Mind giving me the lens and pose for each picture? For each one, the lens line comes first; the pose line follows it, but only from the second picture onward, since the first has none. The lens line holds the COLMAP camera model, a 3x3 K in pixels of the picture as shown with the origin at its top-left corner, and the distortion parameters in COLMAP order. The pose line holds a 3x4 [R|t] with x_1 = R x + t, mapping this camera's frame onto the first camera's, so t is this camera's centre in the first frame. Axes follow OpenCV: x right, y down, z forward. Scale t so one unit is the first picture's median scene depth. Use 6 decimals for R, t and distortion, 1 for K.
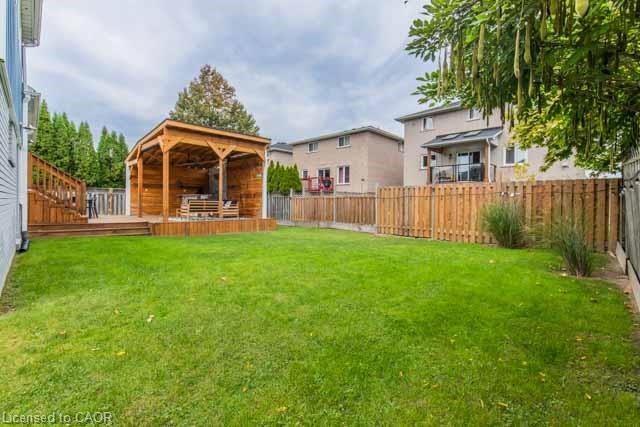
lens RADIAL K [[290.5, 0, 321.2], [0, 290.5, 209.6], [0, 0, 1]] dist [0.003526, 0.000048]
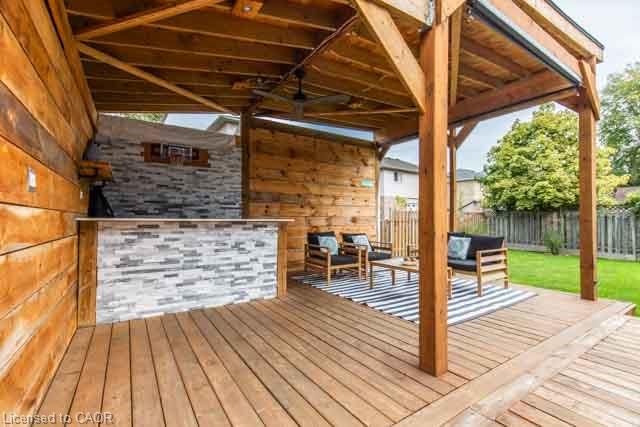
lens RADIAL K [[290.5, 0, 318.0], [0, 290.5, 213.6], [0, 0, 1]] dist [0.003526, 0.000048]
pose [[0.191678, 0.008493, 0.981421, -0.633750], [0.013452, 0.999846, -0.011279, -0.048730], [-0.981366, 0.015364, 0.191534, 0.819887]]
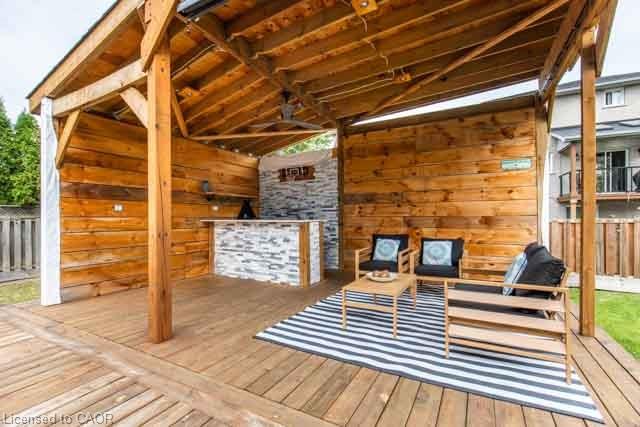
lens RADIAL K [[290.5, 0, 318.3], [0, 290.5, 218.6], [0, 0, 1]] dist [0.003526, 0.000048]
pose [[0.957957, -0.014877, 0.286527, -0.453938], [0.018280, 0.999791, -0.009202, -0.045673], [-0.286330, 0.014053, 0.958028, 0.606479]]
